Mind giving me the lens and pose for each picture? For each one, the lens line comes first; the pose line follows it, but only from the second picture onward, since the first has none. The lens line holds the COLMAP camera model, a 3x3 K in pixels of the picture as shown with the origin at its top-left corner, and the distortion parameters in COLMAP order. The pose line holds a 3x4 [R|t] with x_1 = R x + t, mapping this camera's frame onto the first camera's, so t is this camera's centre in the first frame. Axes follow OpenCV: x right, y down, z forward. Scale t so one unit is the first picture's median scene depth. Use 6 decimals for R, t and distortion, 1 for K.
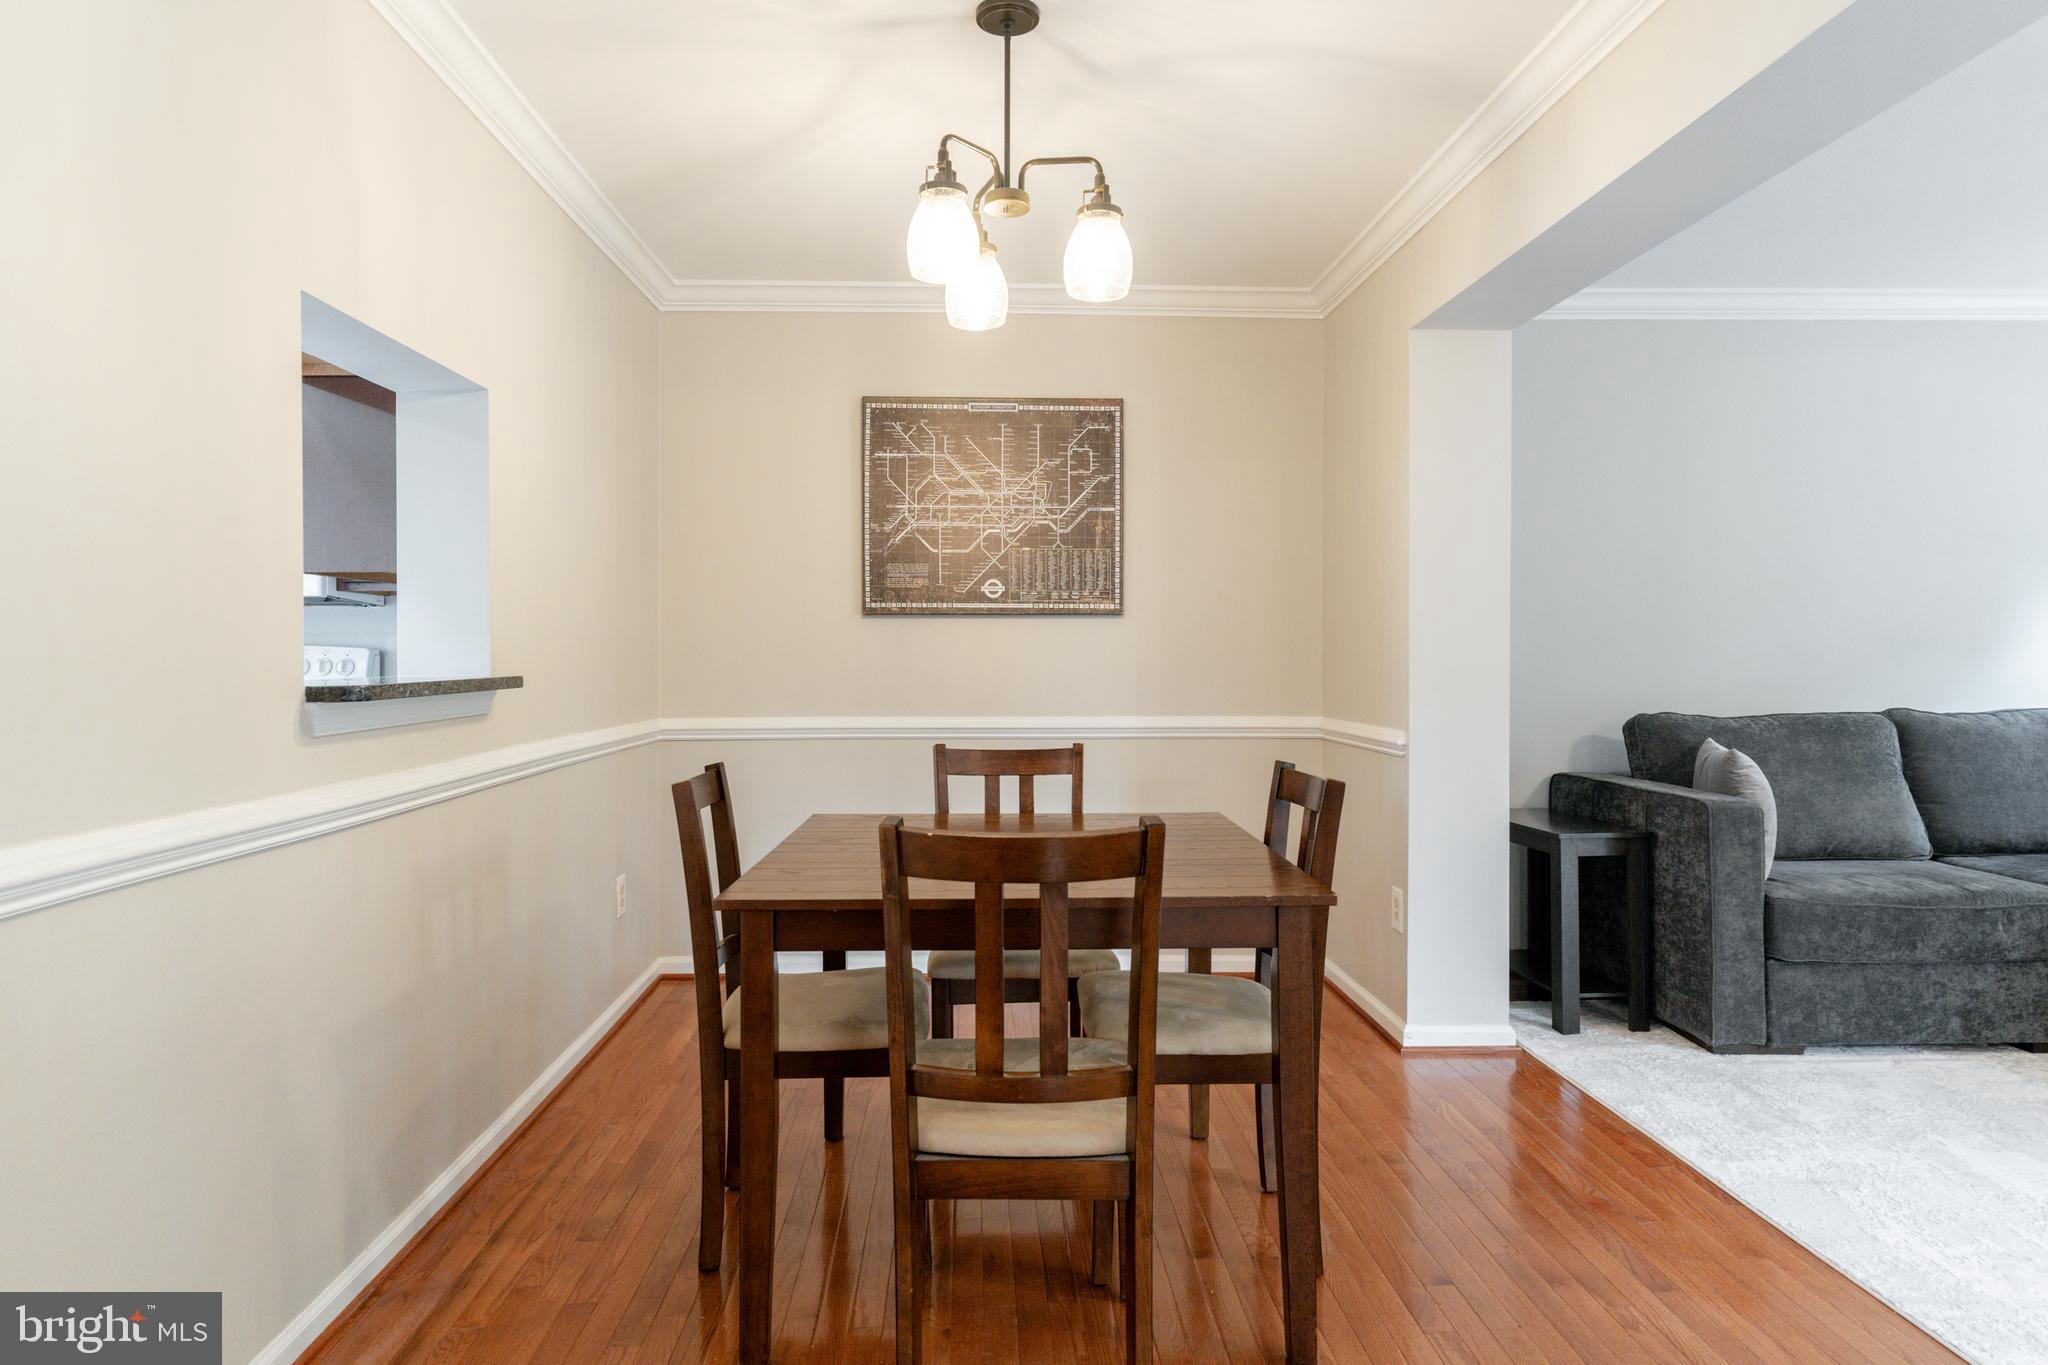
lens RADIAL K [[1176.6, 0, 1020.6], [0, 1176.6, 648.3], [0, 0, 1]] dist [0.002510, -0.000100]
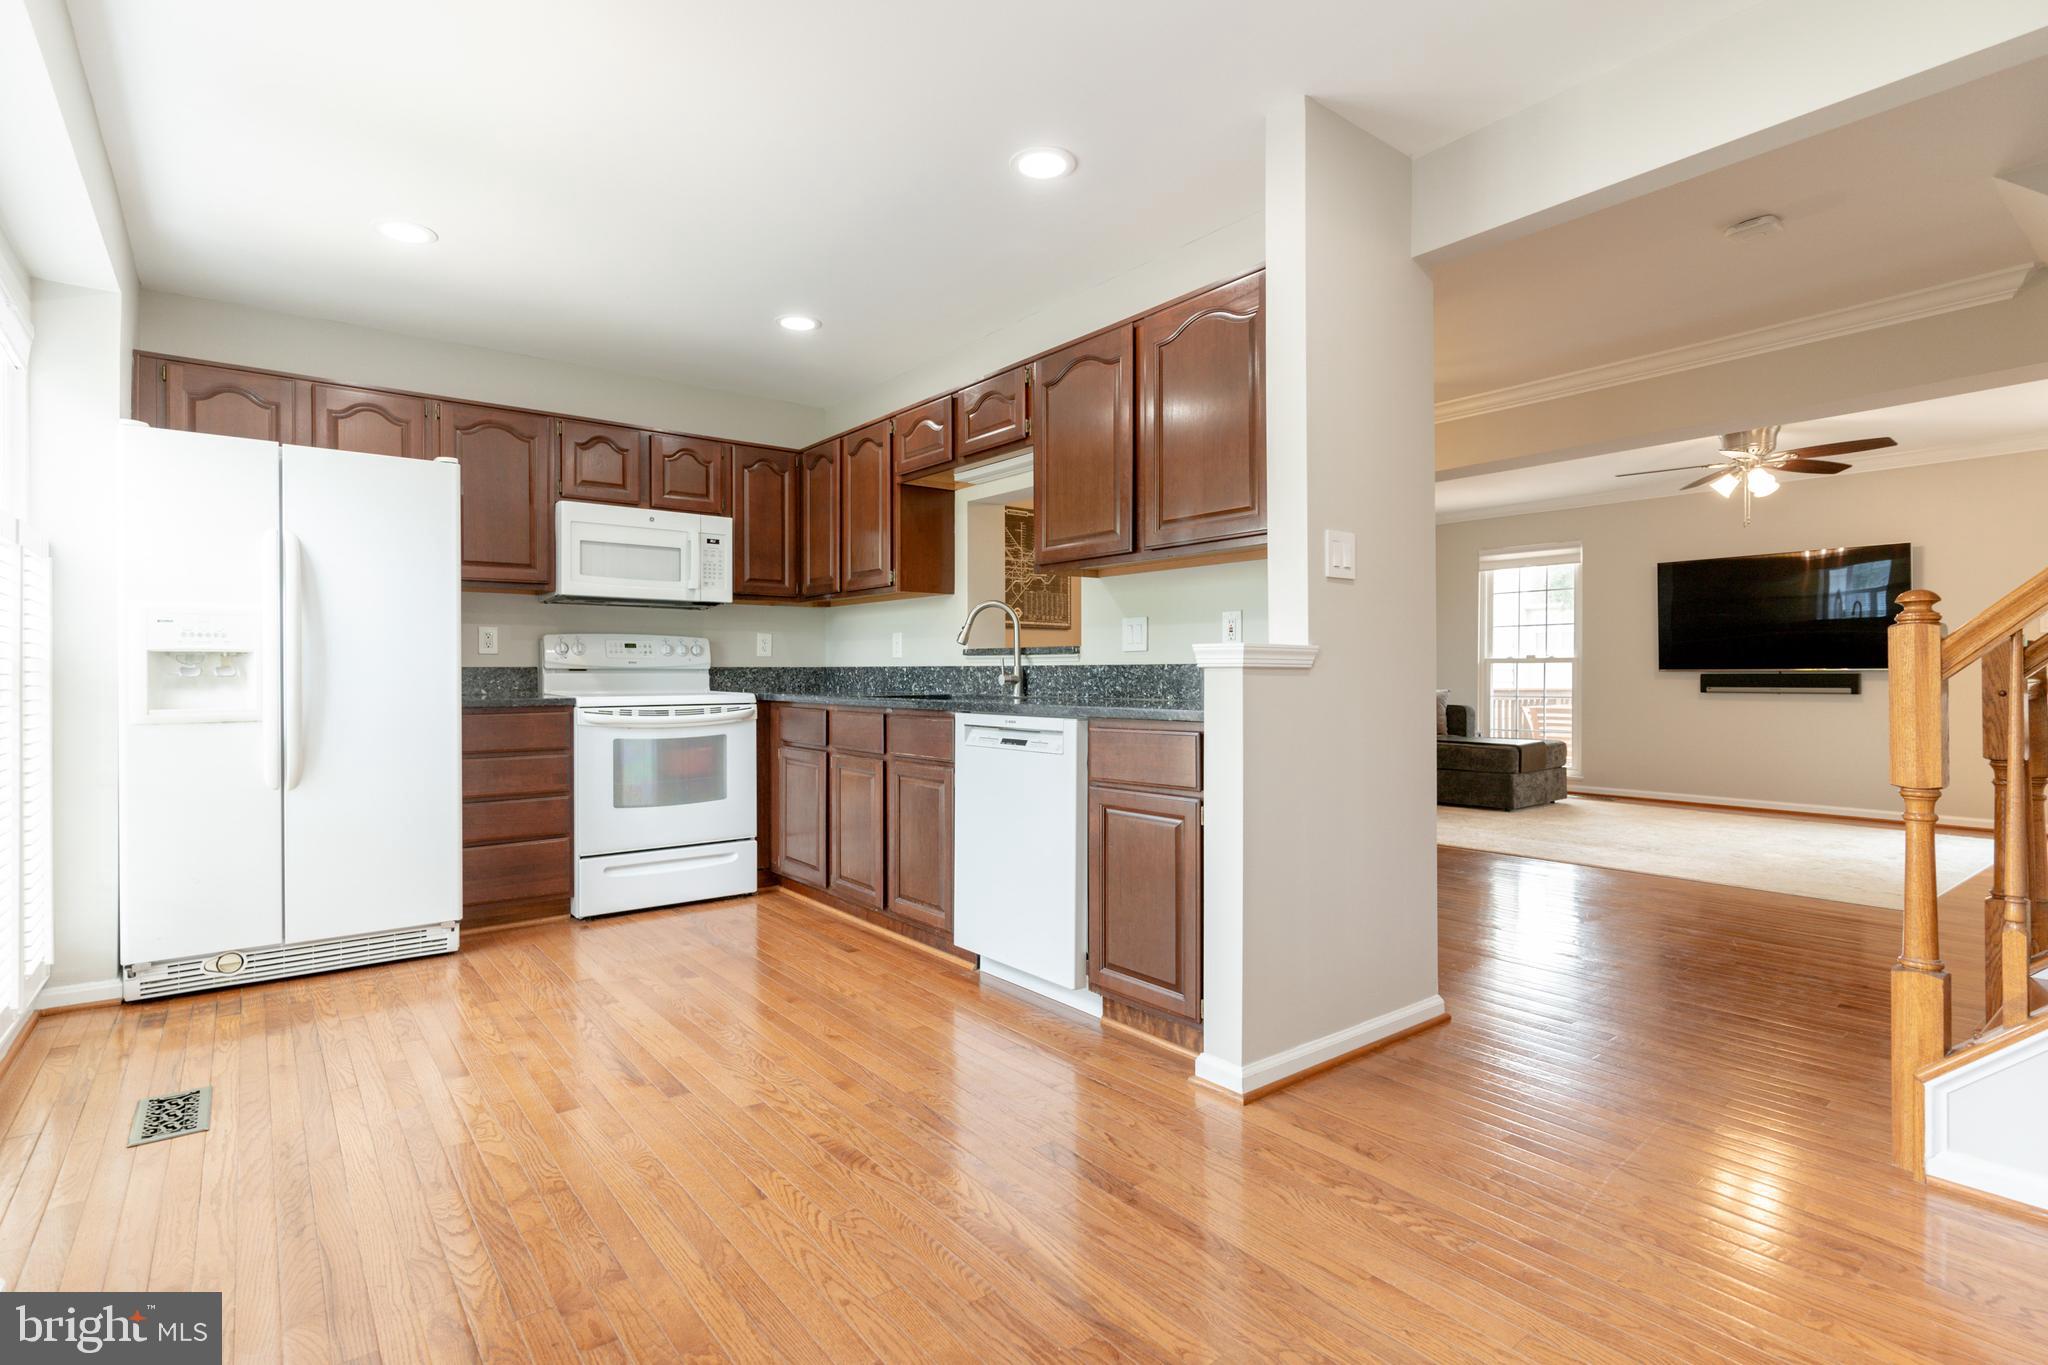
lens RADIAL K [[980.4, 0, 1010.1], [0, 980.4, 675.6], [0, 0, 1]] dist [0.004439, 0.000523]
pose [[0.809828, -0.001600, 0.586666, -0.921590], [-0.002863, 0.999974, 0.006679, 0.036051], [-0.586661, -0.007088, 0.809802, -0.219278]]
